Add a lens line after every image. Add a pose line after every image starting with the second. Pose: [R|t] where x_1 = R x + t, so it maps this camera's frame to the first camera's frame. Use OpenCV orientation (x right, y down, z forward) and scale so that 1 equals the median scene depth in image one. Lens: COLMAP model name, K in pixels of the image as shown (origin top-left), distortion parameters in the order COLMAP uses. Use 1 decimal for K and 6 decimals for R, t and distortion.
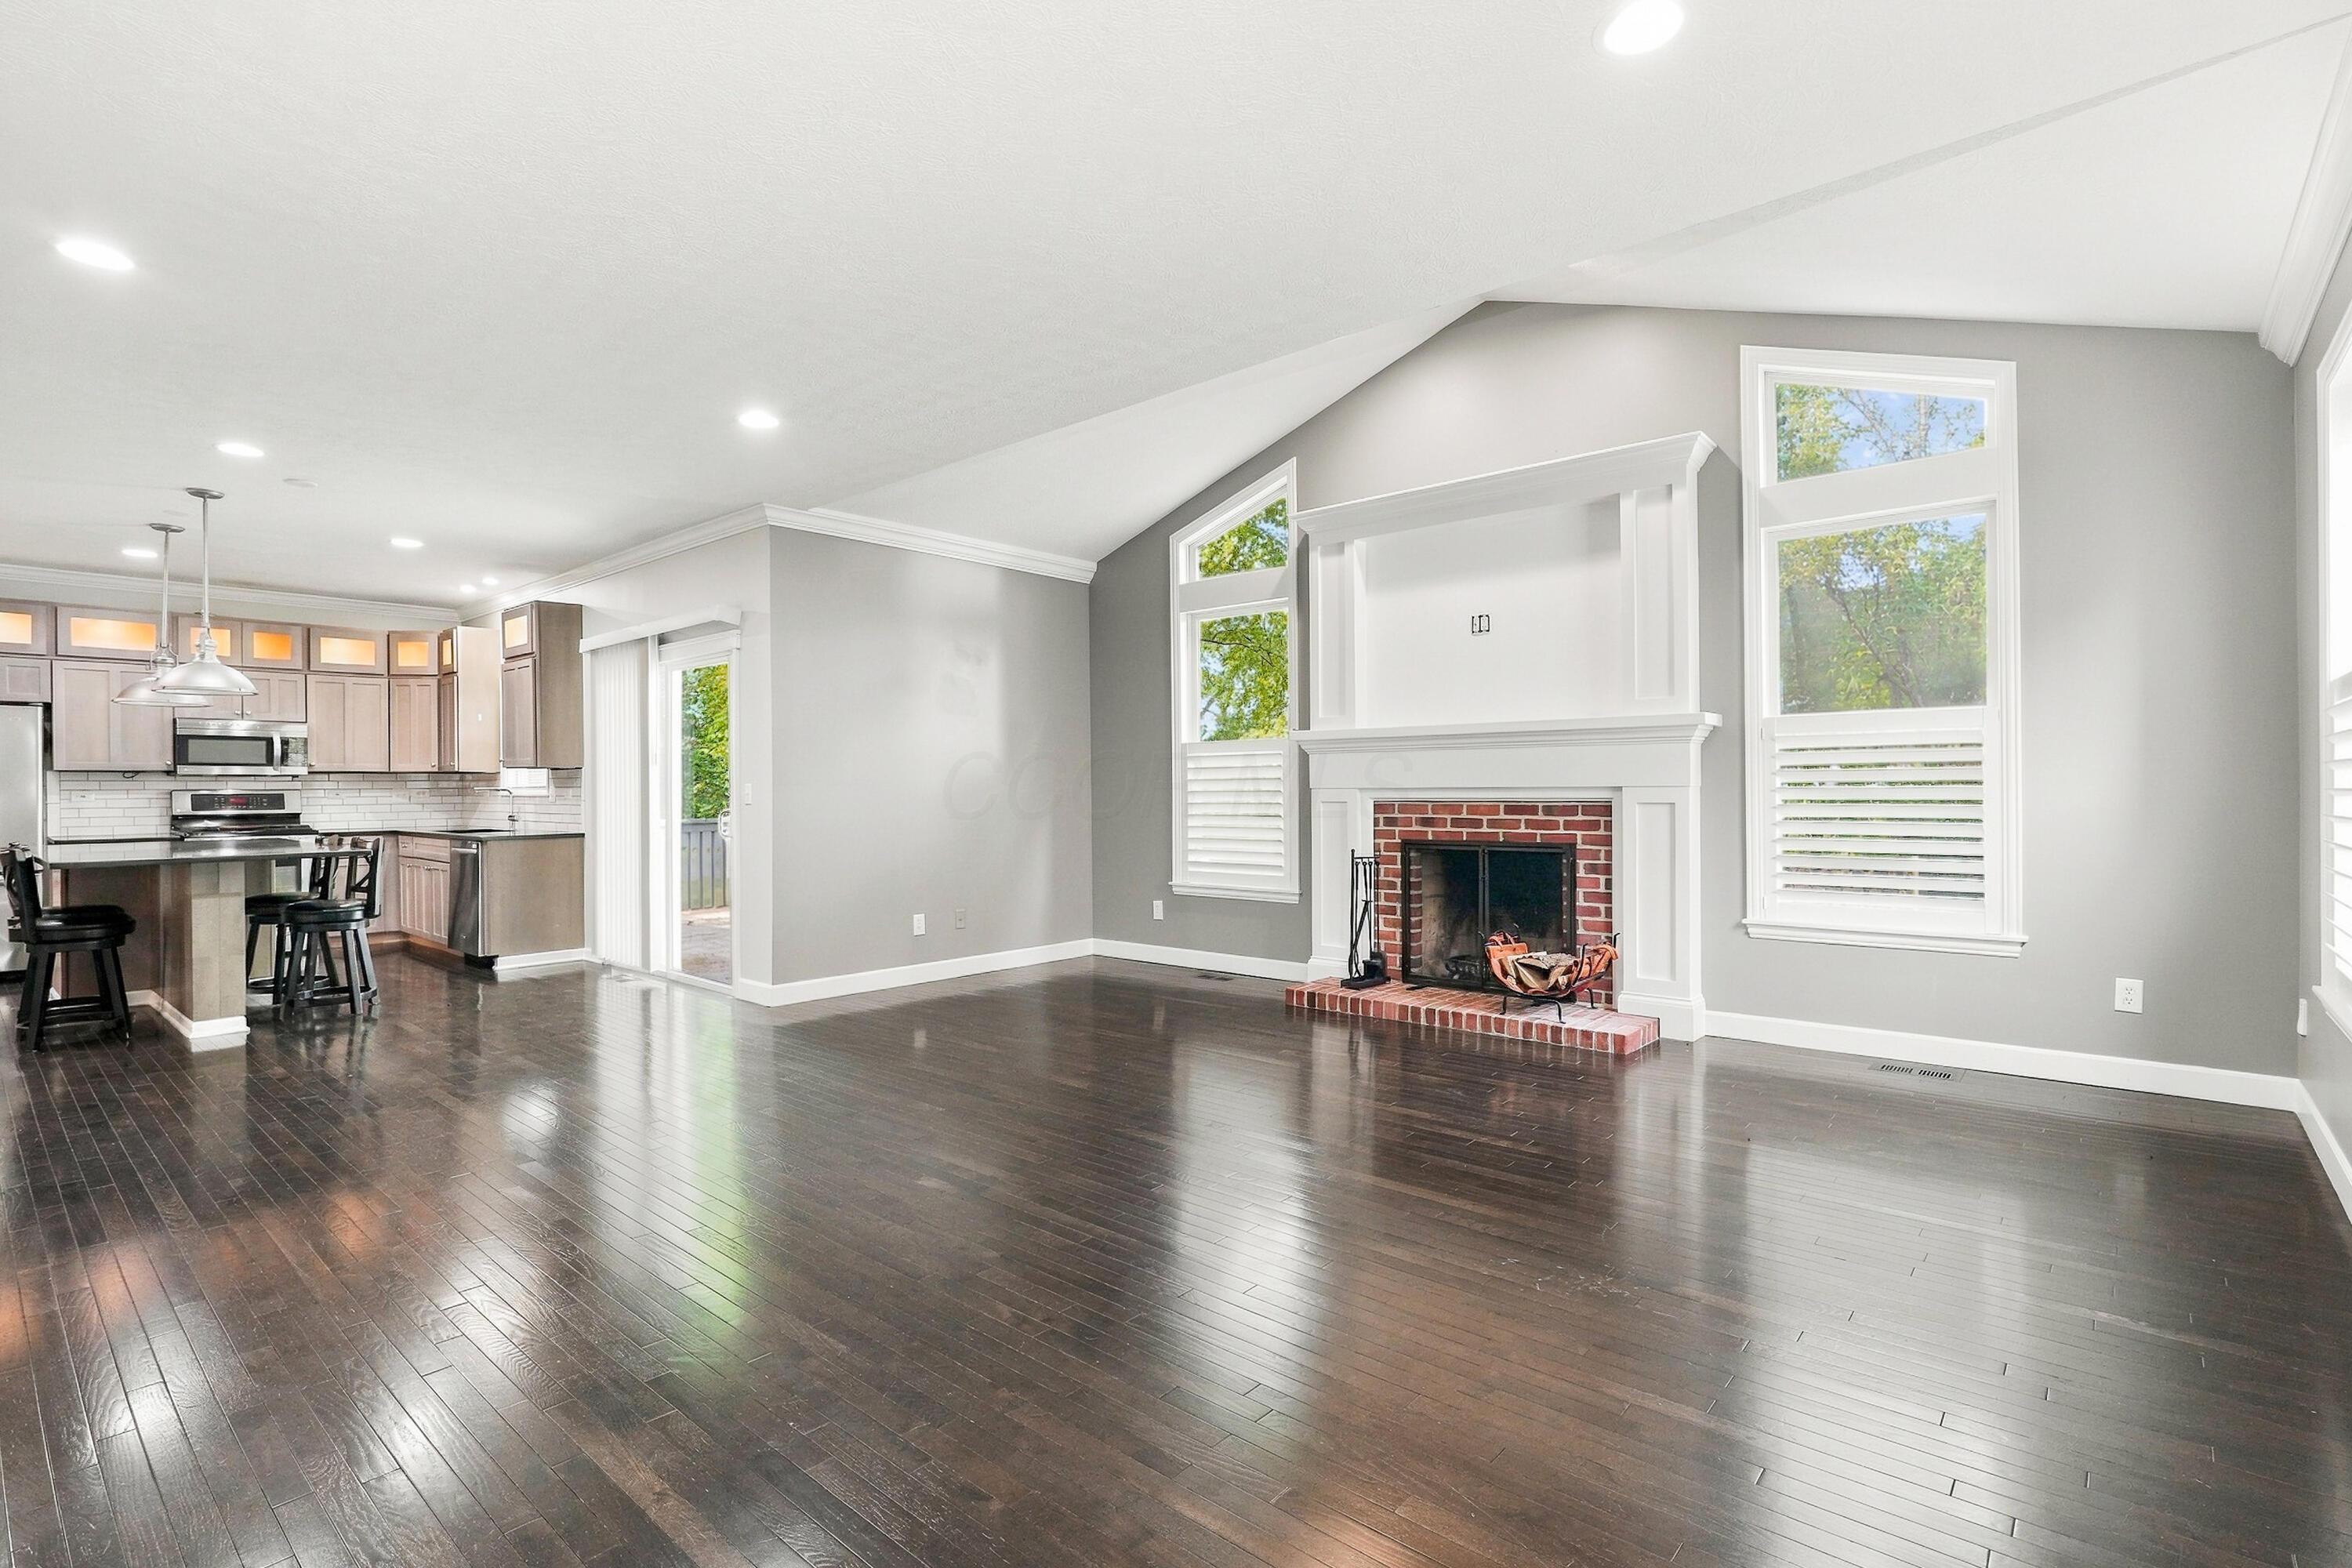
lens RADIAL K [[1094.3, 0, 1177.7], [0, 1094.3, 792.9], [0, 0, 1]] dist [-0.013483, 0.003423]
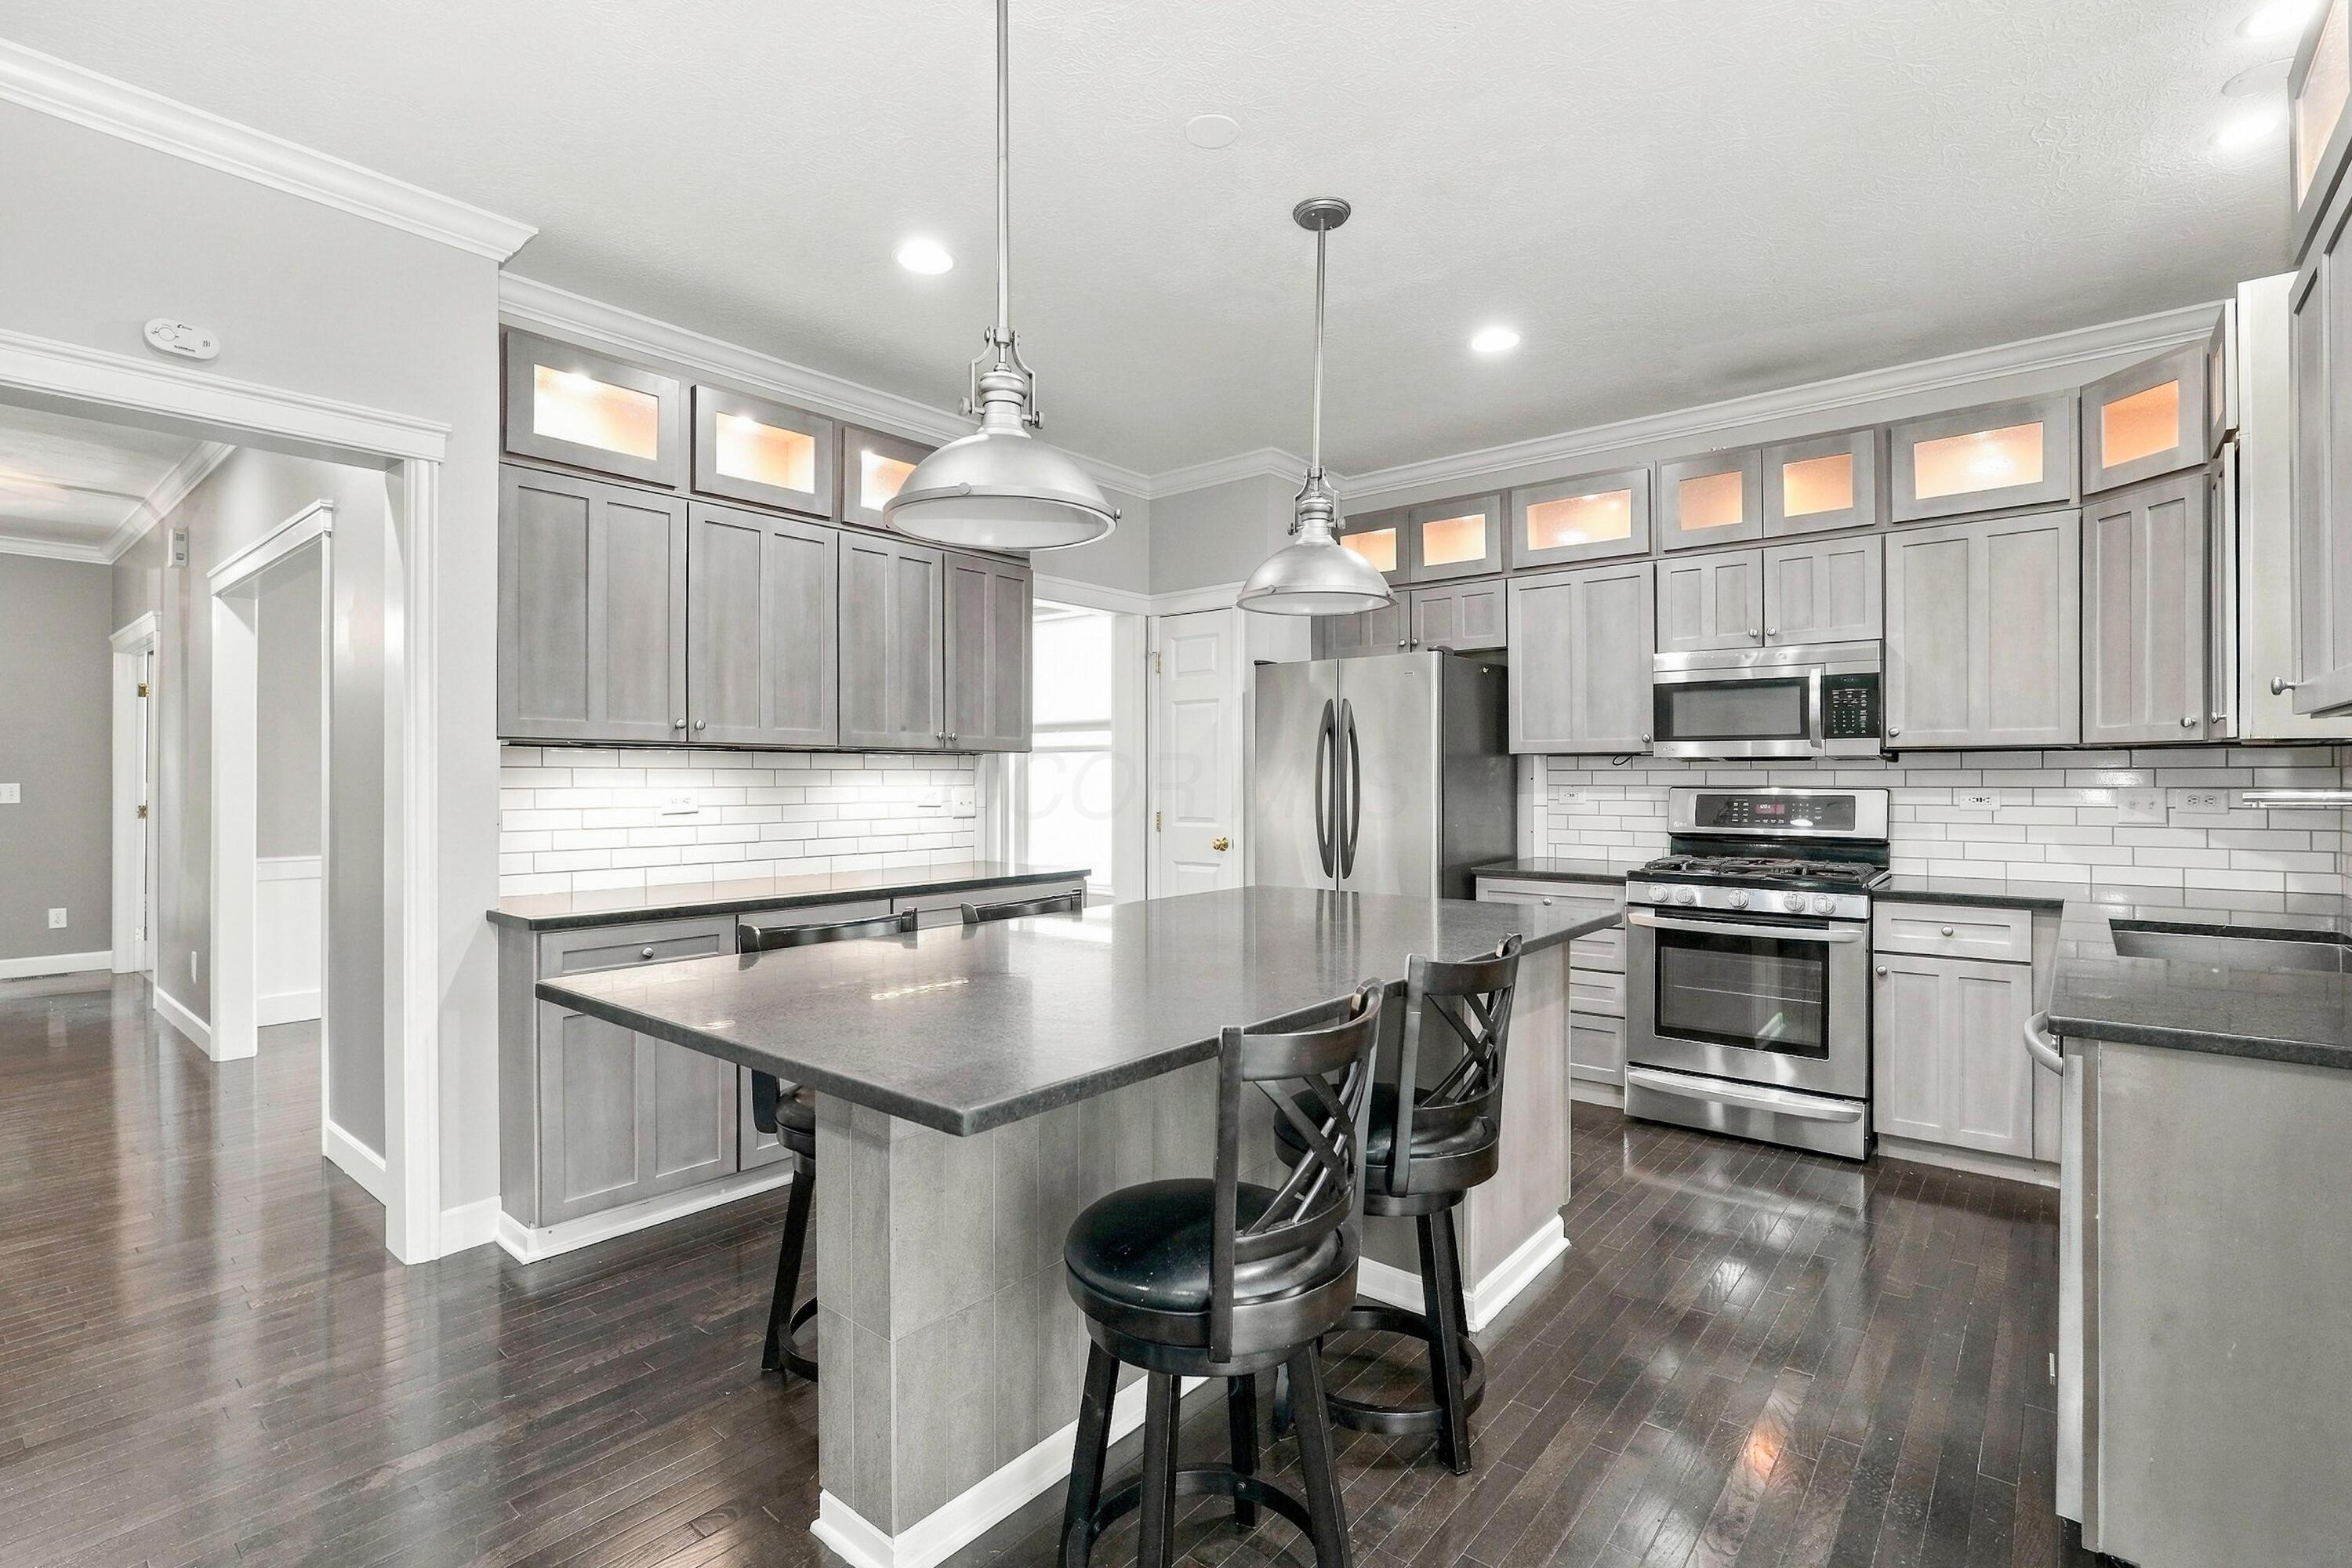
lens RADIAL K [[1094.3, 0, 1171.4], [0, 1094.3, 779.2], [0, 0, 1]] dist [-0.013483, 0.003423]
pose [[0.016180, 0.008274, -0.999835, -0.366663], [-0.001766, 0.999964, 0.008246, -0.010340], [0.999868, 0.001632, 0.016194, 0.721606]]
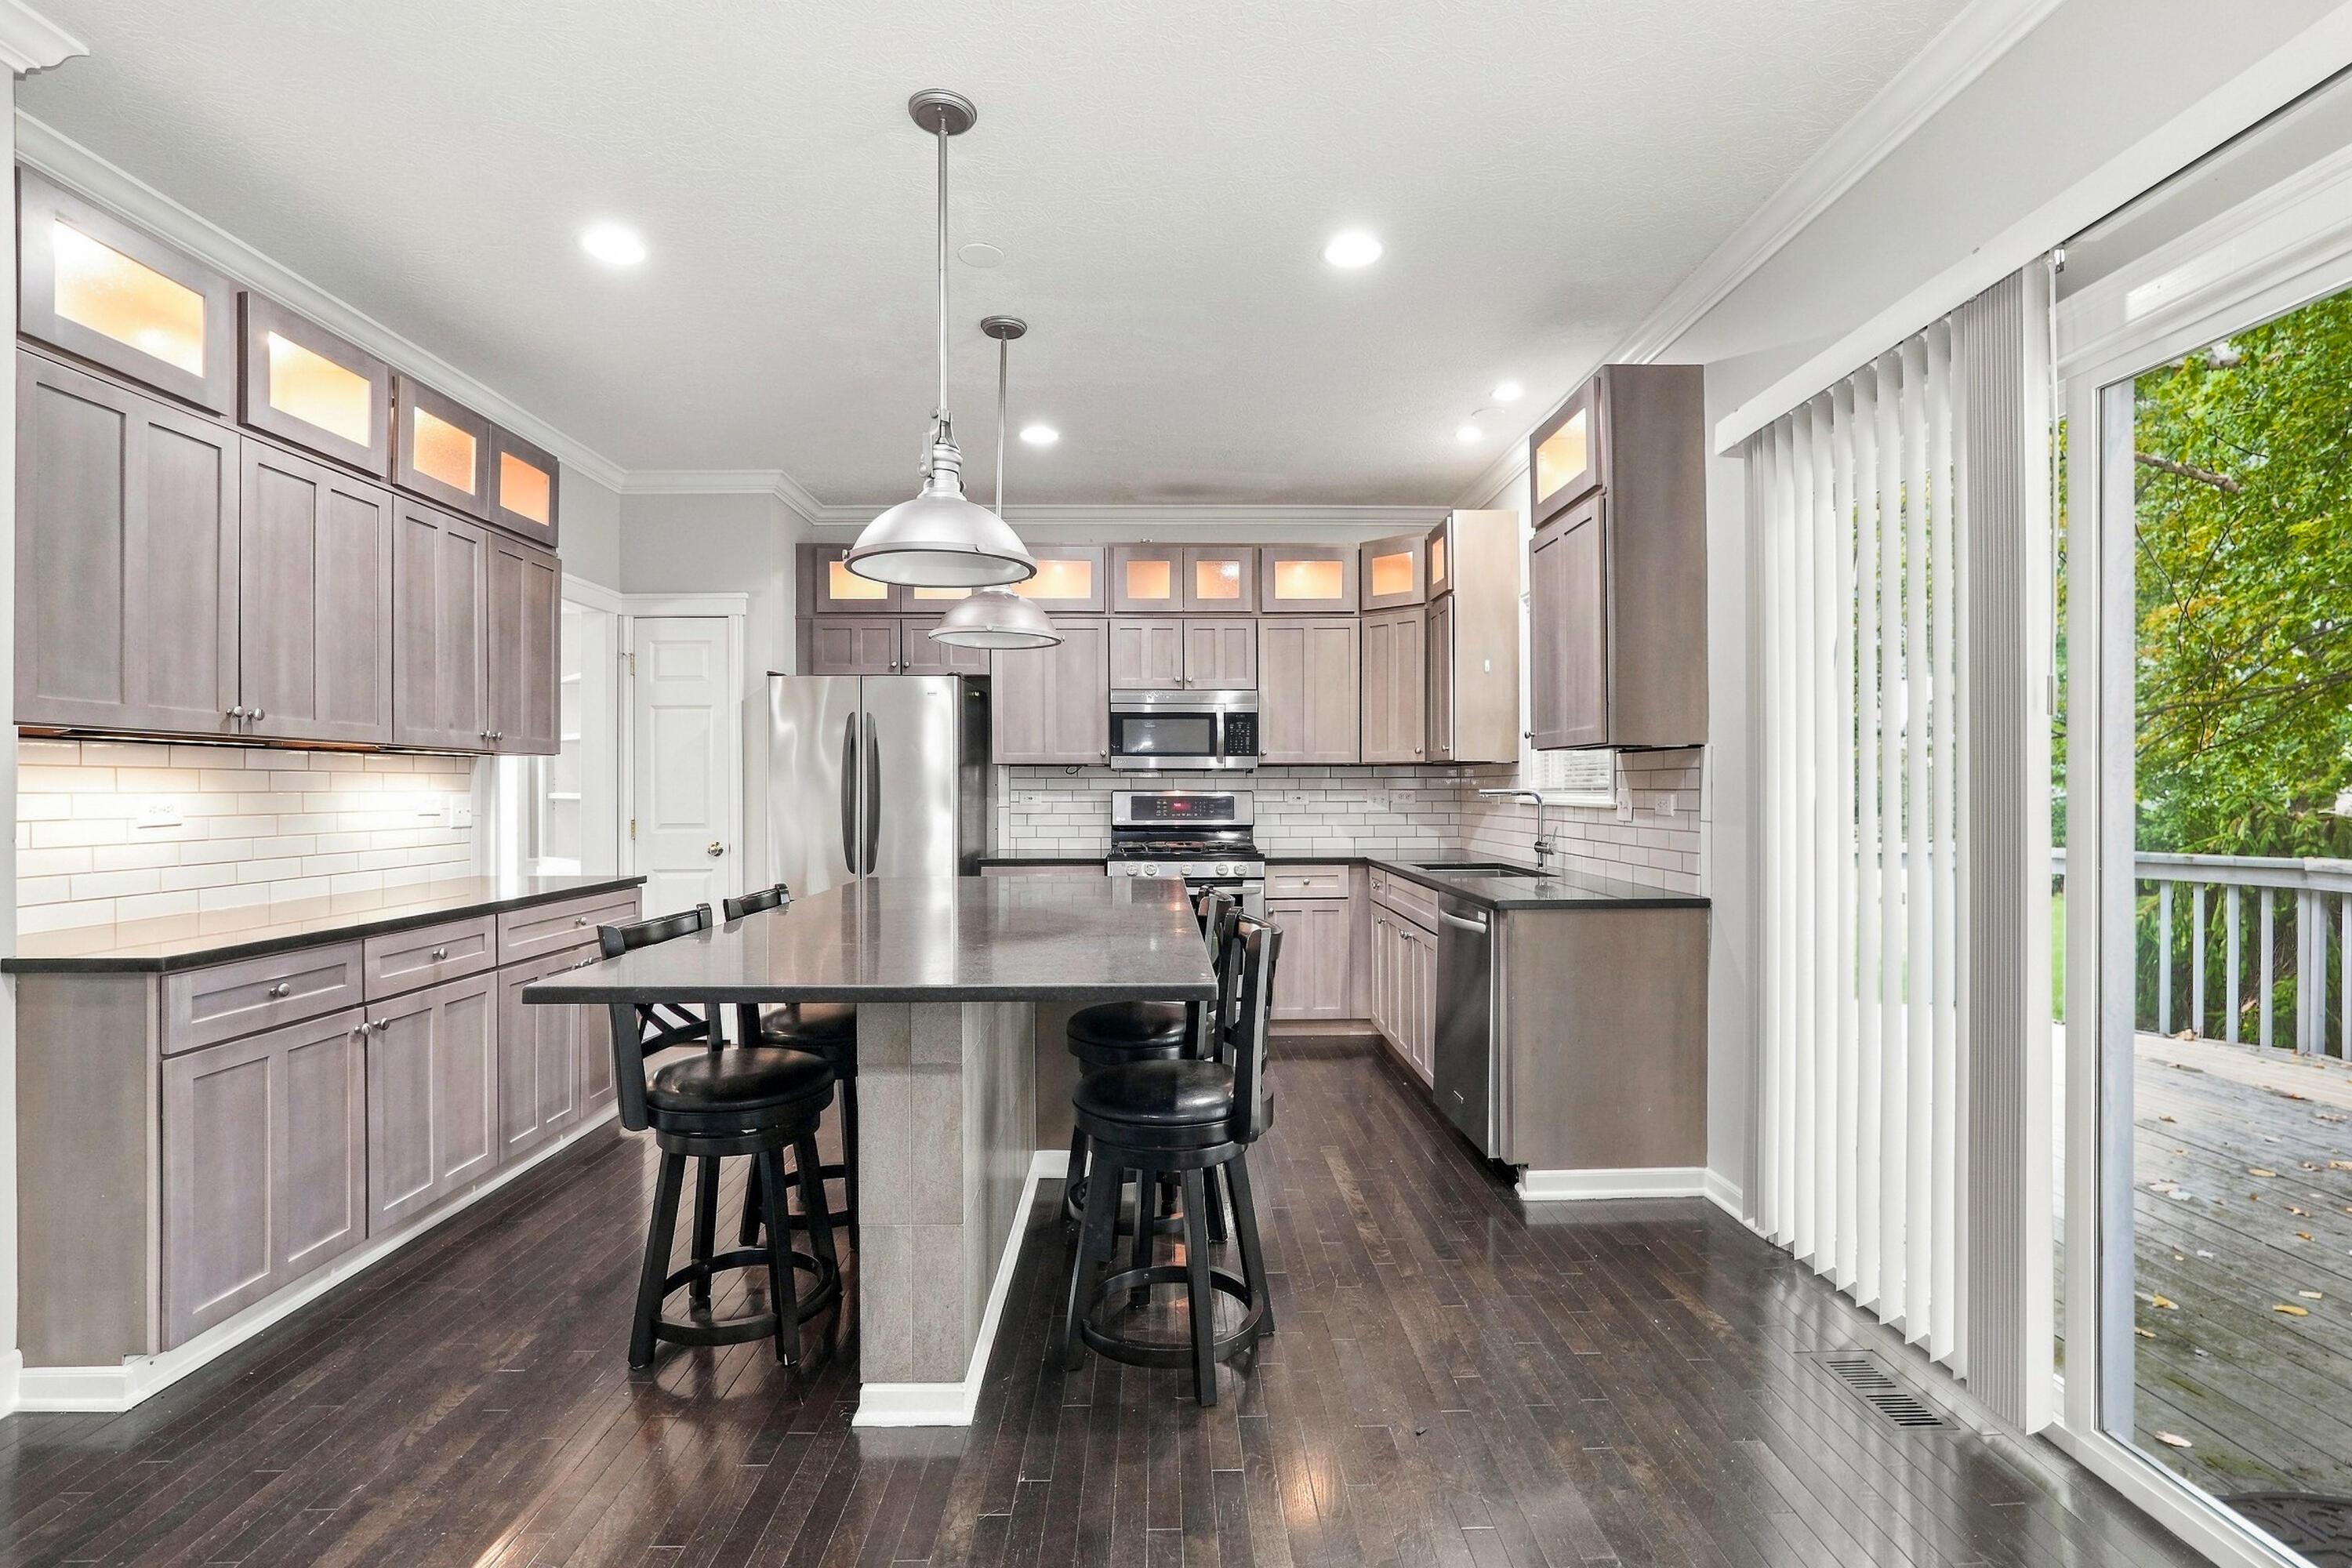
lens RADIAL K [[1094.3, 0, 1170.0], [0, 1094.3, 791.5], [0, 0, 1]] dist [-0.013483, 0.003423]
pose [[0.667466, 0.007066, -0.744607, -0.346781], [-0.003894, 0.999974, 0.005999, -0.006415], [0.744630, -0.001105, 0.667476, 0.527051]]
